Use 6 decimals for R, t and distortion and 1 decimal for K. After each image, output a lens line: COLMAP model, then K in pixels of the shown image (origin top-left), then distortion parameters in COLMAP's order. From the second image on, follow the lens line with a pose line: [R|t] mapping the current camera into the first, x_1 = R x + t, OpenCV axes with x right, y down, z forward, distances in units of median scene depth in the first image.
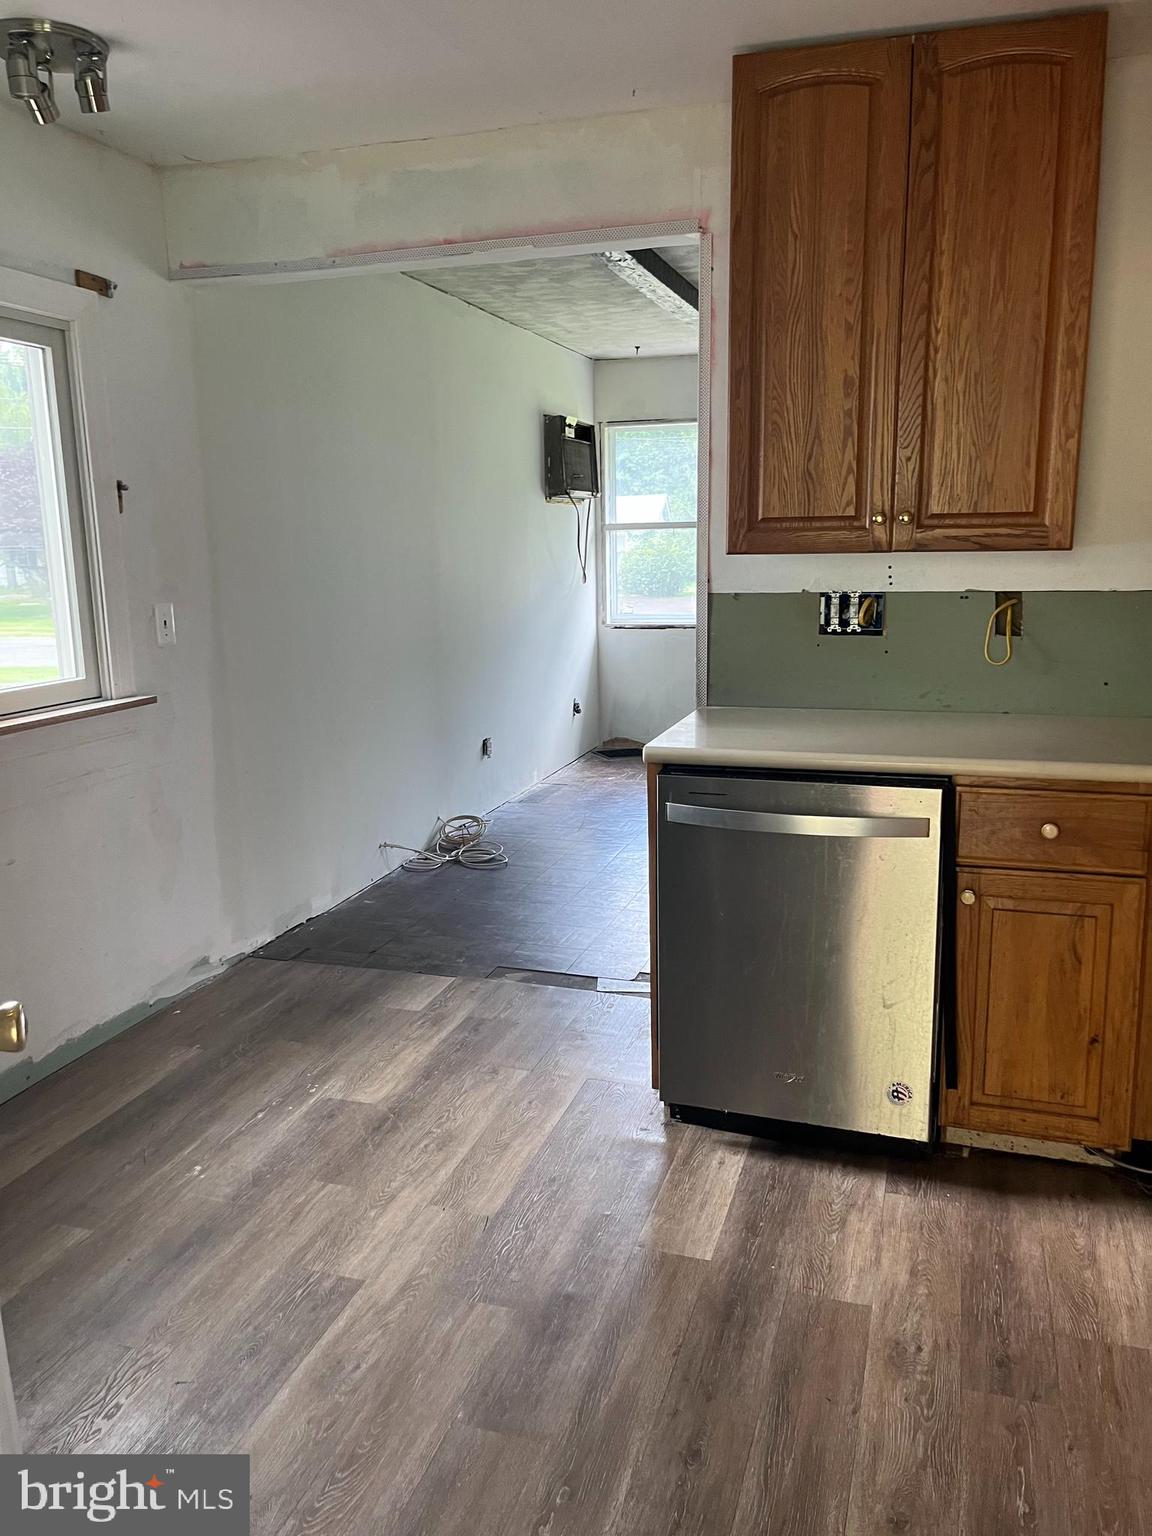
lens RADIAL K [[1180.0, 0, 530.5], [0, 1180.0, 773.8], [0, 0, 1]] dist [0.034325, -0.068975]
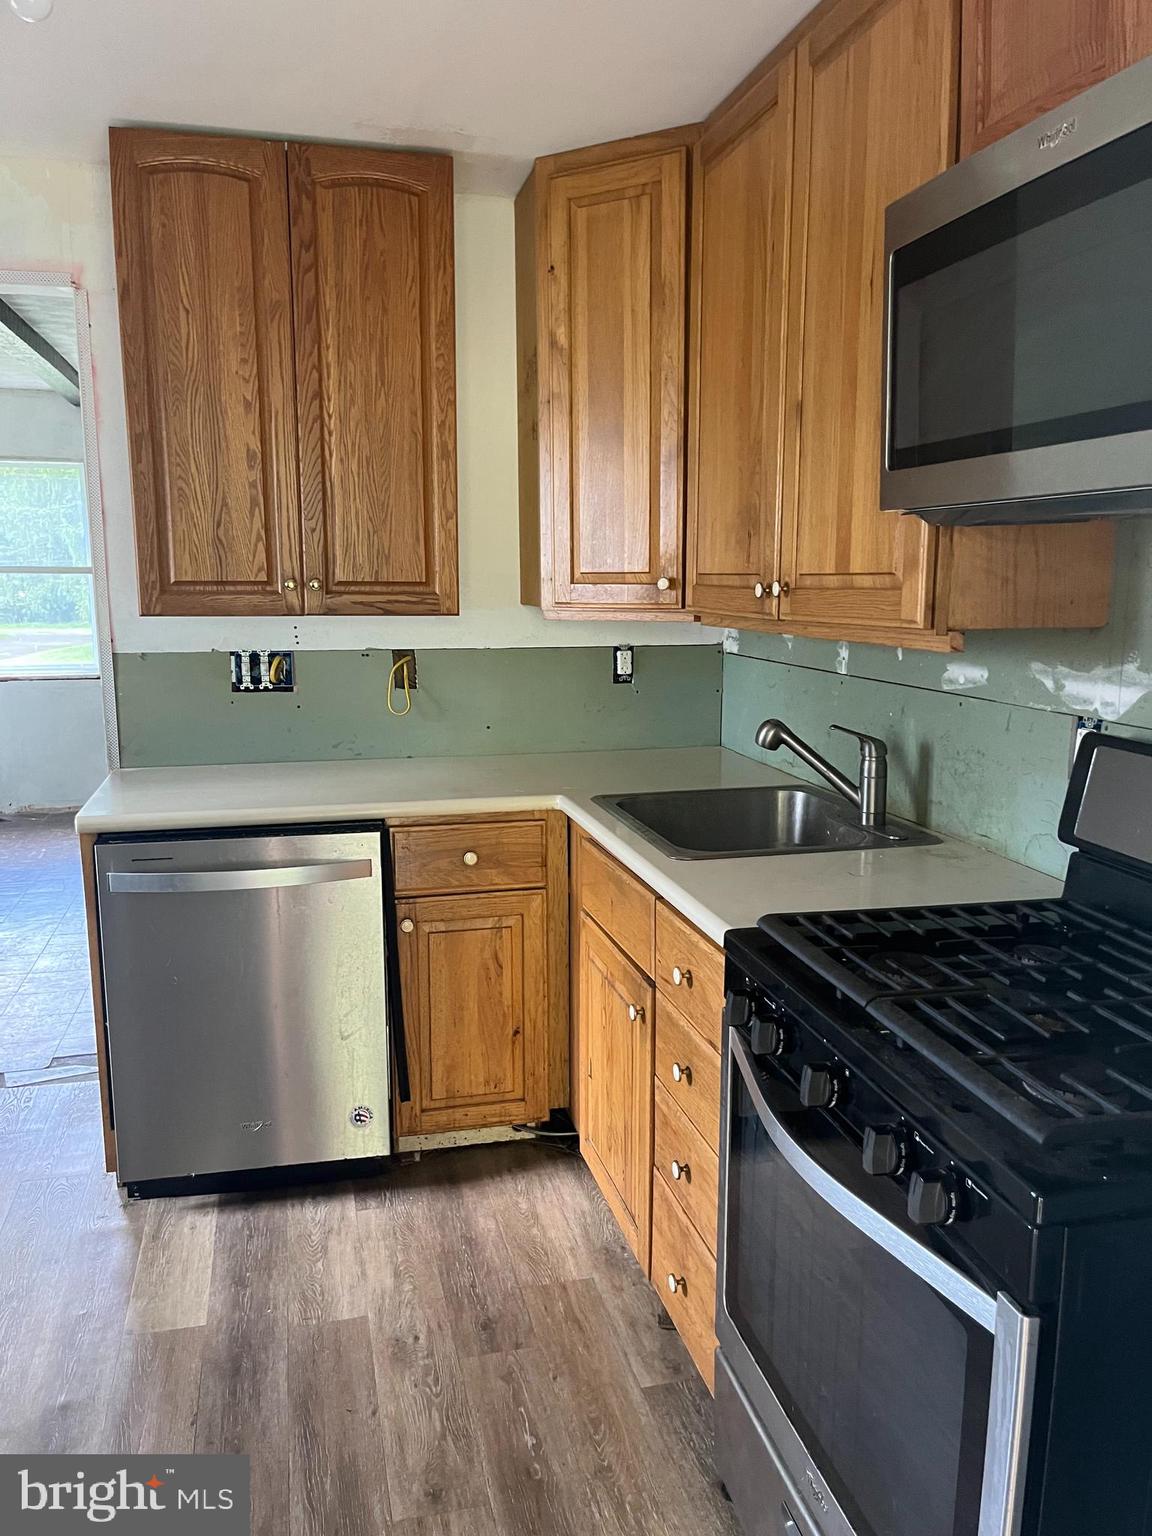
lens RADIAL K [[1199.0, 0, 578.8], [0, 1199.0, 780.6], [0, 0, 1]] dist [-0.000373, -0.039106]
pose [[0.834250, -0.076742, 0.546019, -0.096460], [0.092790, 0.995684, -0.001831, -0.014145], [-0.543522, 0.052193, 0.837771, -0.037792]]
